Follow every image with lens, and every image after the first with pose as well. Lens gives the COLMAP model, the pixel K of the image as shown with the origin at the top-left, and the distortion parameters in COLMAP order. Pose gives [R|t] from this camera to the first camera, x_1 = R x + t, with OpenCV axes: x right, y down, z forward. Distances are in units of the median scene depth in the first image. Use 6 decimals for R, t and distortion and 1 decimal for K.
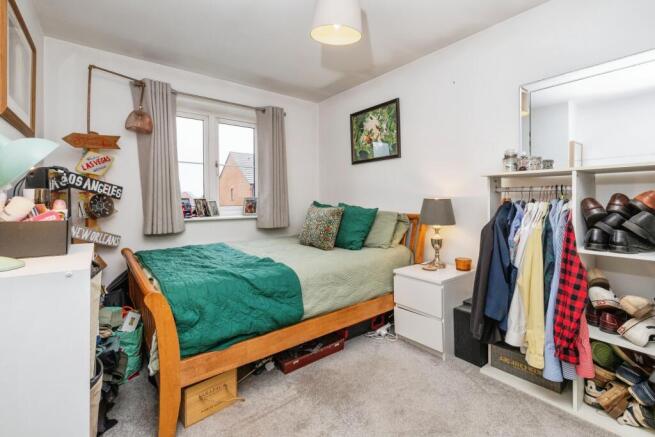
lens RADIAL K [[287.1, 0, 327.0], [0, 287.1, 196.5], [0, 0, 1]] dist [-0.001449, -0.000134]
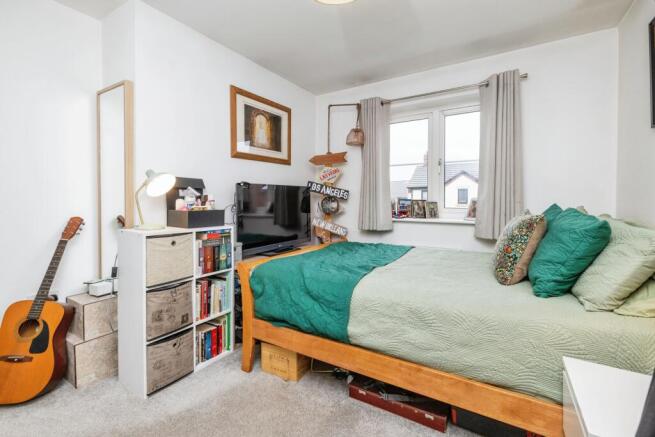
lens RADIAL K [[292.4, 0, 327.4], [0, 292.4, 201.8], [0, 0, 1]] dist [-0.000252, 0.000051]
pose [[0.356044, 0.007617, -0.934438, 0.500236], [0.008239, 0.999902, 0.011290, 0.001368], [0.934433, -0.011719, 0.355946, 0.456596]]
